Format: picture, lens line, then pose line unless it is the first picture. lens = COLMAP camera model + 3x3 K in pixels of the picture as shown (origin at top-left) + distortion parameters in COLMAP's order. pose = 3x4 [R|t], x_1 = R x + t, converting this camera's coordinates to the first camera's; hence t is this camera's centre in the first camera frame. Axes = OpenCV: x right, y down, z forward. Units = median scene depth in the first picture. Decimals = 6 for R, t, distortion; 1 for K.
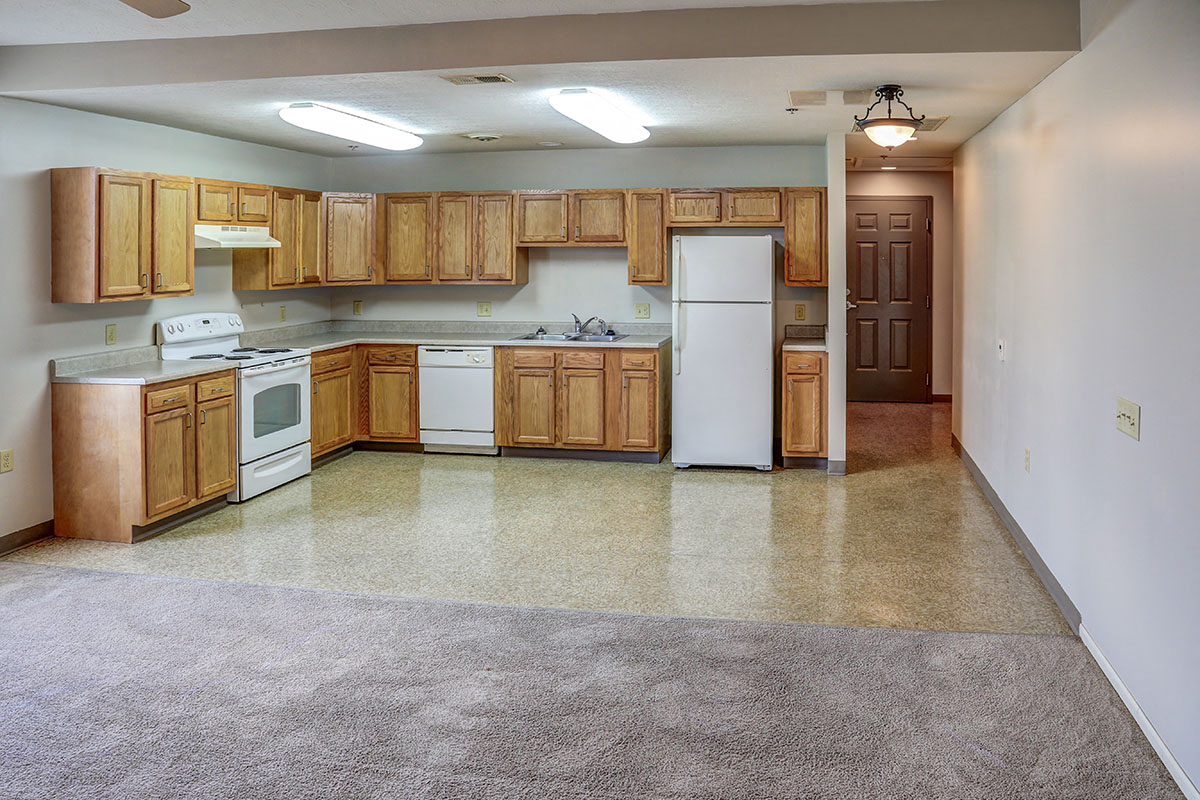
lens RADIAL K [[814.5, 0, 598.9], [0, 814.5, 387.3], [0, 0, 1]] dist [-0.118807, 0.063731]
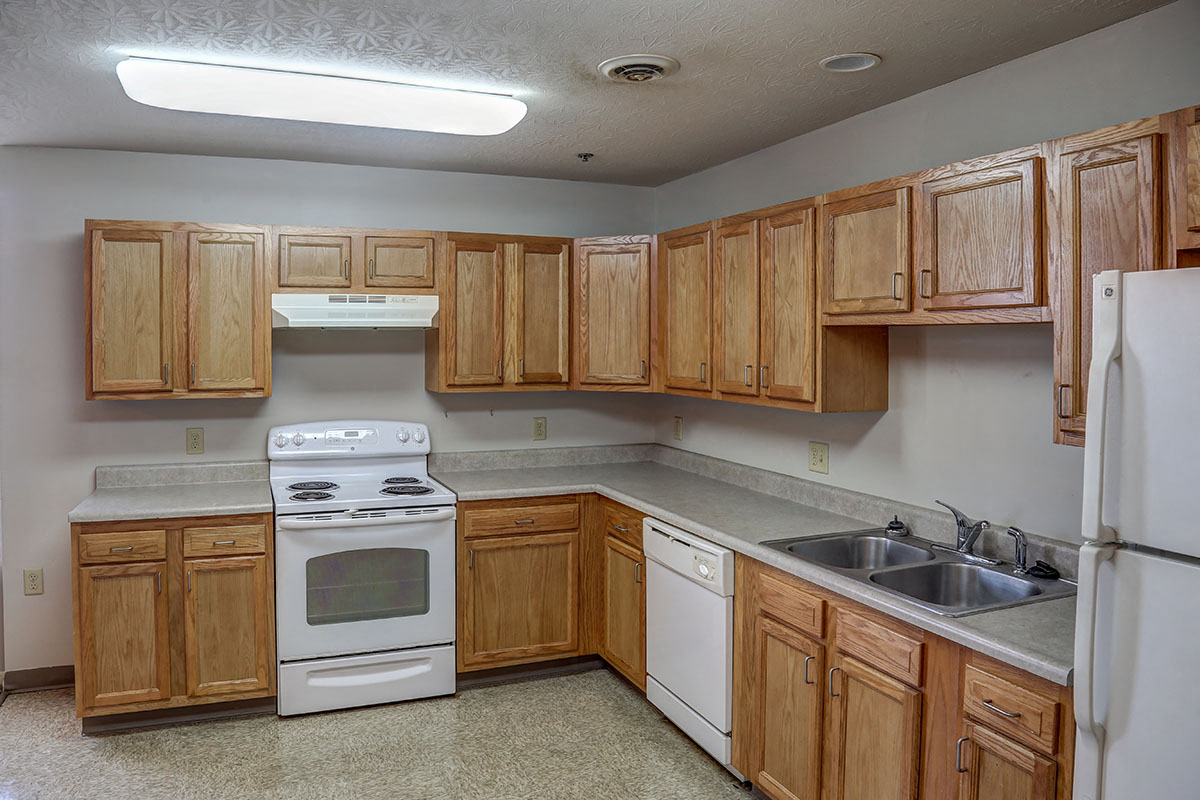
lens RADIAL K [[814.5, 0, 598.9], [0, 814.5, 387.3], [0, 0, 1]] dist [-0.118807, 0.063731]
pose [[0.594470, 0.048849, -0.802633, 0.181255], [-0.133089, 0.990364, -0.038298, -0.115540], [0.793028, 0.129588, 0.595243, 0.694462]]
